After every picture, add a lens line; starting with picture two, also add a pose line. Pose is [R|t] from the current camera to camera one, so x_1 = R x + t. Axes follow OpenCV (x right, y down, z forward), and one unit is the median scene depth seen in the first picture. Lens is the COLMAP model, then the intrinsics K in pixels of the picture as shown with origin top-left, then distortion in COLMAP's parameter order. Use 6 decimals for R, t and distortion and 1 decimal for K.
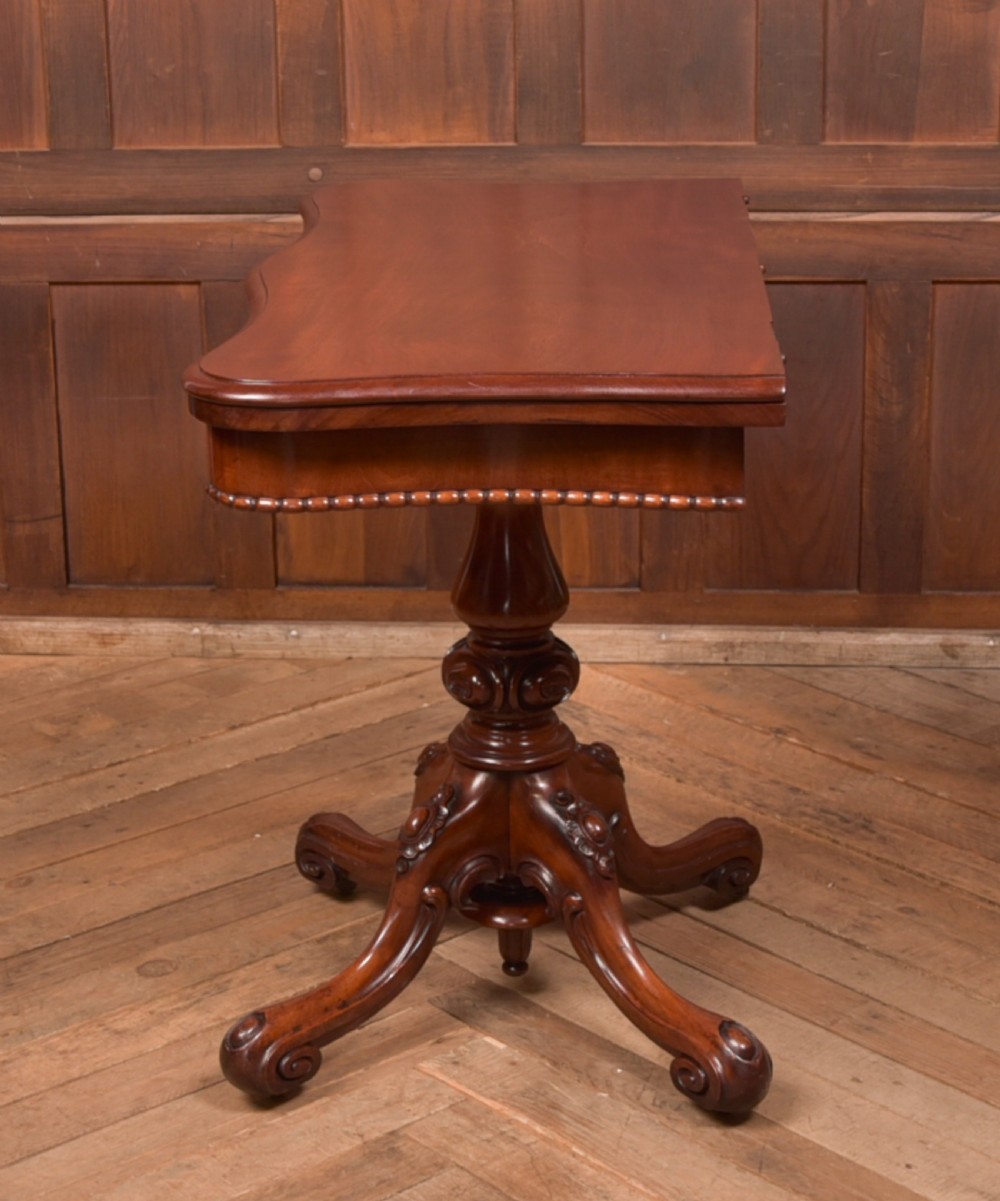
lens RADIAL K [[2671.2, 0, 345.4], [0, 2671.2, 536.8], [0, 0, 1]] dist [-0.126271, 0.224519]
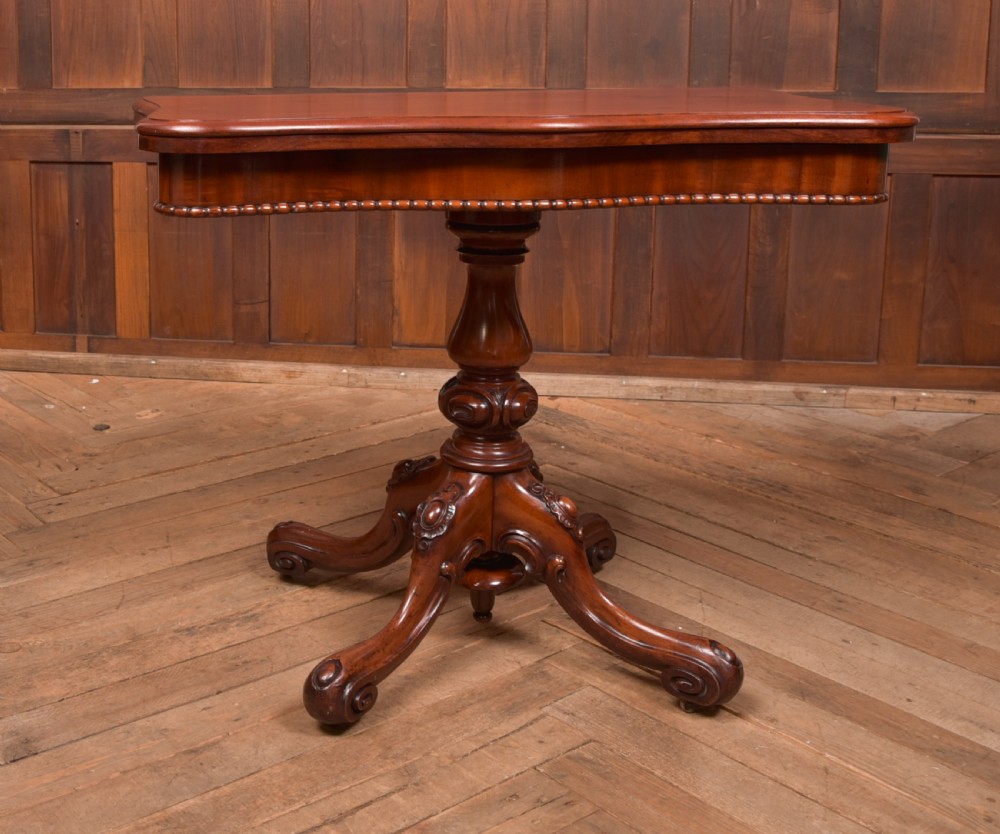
lens RADIAL K [[1287.7, 0, 203.1], [0, 1287.7, 229.2], [0, 0, 1]] dist [-0.113677, 0.082645]
pose [[0.995537, 0.030353, -0.089355, -0.084216], [-0.041887, 0.990606, -0.130176, 0.062781], [0.084564, 0.133338, 0.987456, 0.187898]]
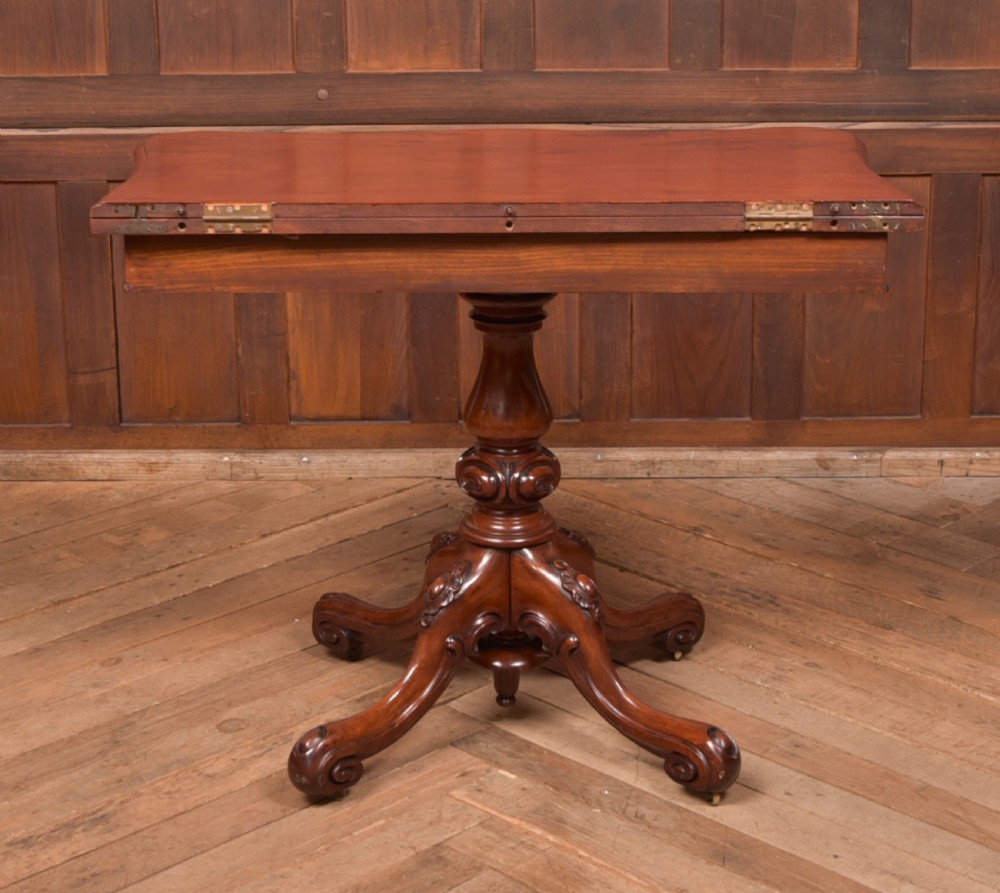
lens RADIAL K [[2275.7, 0, 472.2], [0, 2275.7, 288.3], [0, 0, 1]] dist [-0.061522, 0.149027]
pose [[0.994548, -0.010345, 0.103770, -0.056952], [0.014472, 0.999131, -0.039096, -0.001304], [-0.103275, 0.040384, 0.993833, -0.077442]]
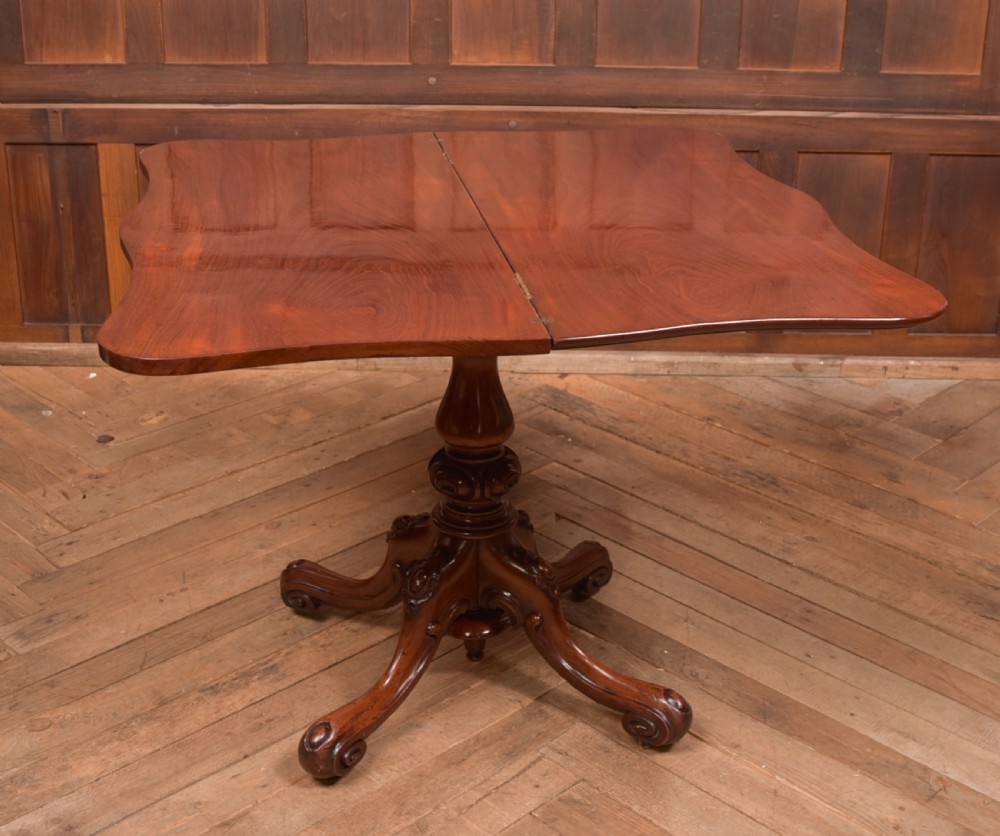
lens RADIAL K [[1453.6, 0, 472.3], [0, 1453.6, 352.4], [0, 0, 1]] dist [-0.134881, 0.165735]
pose [[0.994796, -0.003351, 0.101833, -0.082980], [-0.004728, 0.996864, 0.078994, -0.042522], [-0.101778, -0.079065, 0.991660, 0.105718]]
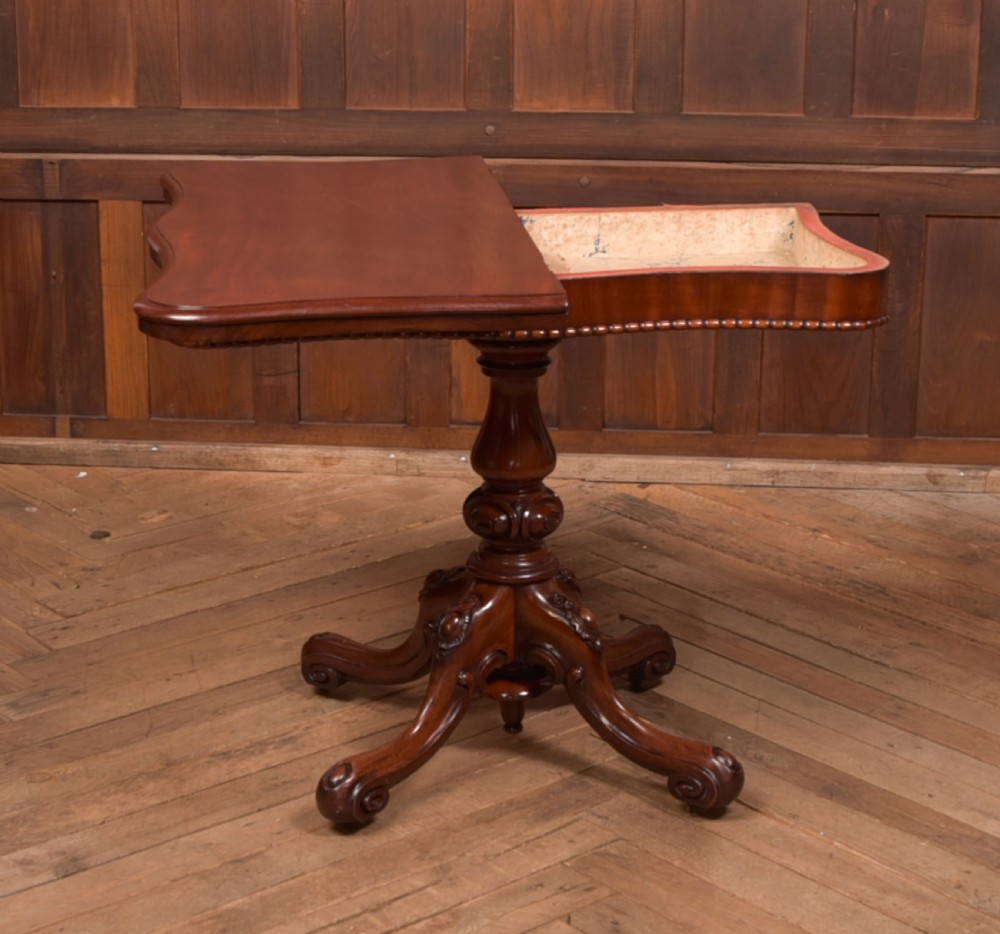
lens RADIAL K [[2199.0, 0, 394.3], [0, 2199.0, 399.6], [0, 0, 1]] dist [-0.126851, 0.134232]
pose [[0.999719, 0.020010, 0.012743, -0.078329], [-0.019746, 0.999595, -0.020503, 0.032721], [-0.013148, 0.020246, 0.999709, -0.163078]]
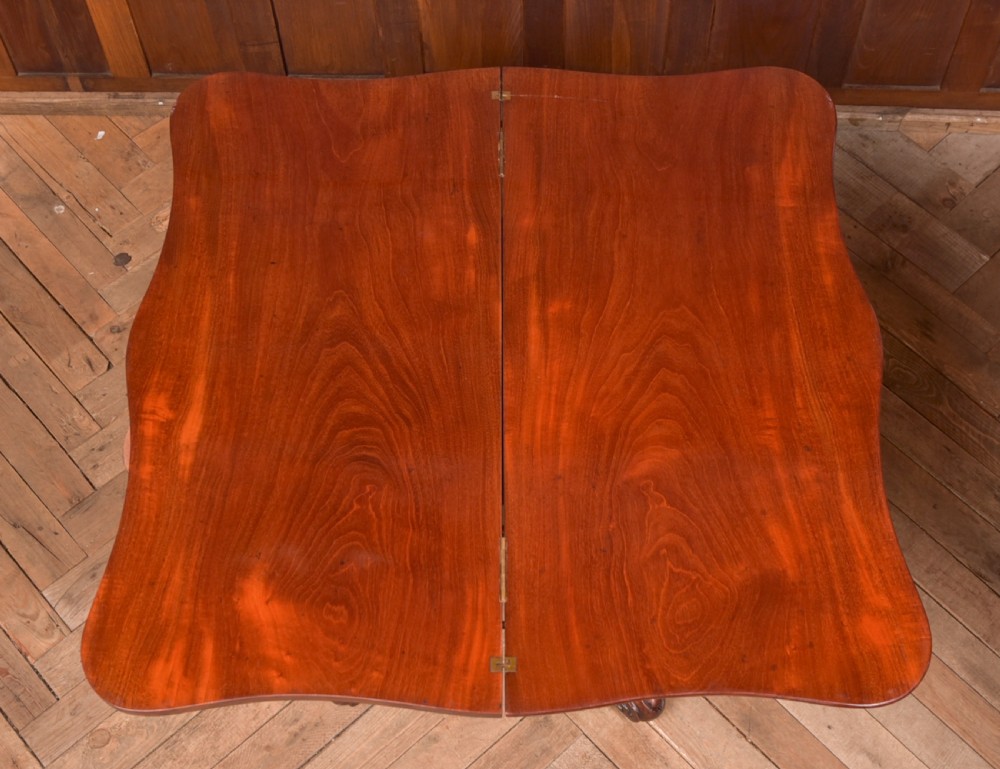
lens RADIAL K [[1321.2, 0, 506.8], [0, 1321.2, 388.5], [0, 0, 1]] dist [-0.103263, 0.048864]
pose [[0.997076, -0.056337, 0.051635, -0.031067], [0.008386, 0.752260, 0.658813, -0.383513], [-0.075958, -0.656453, 0.750533, 0.351673]]
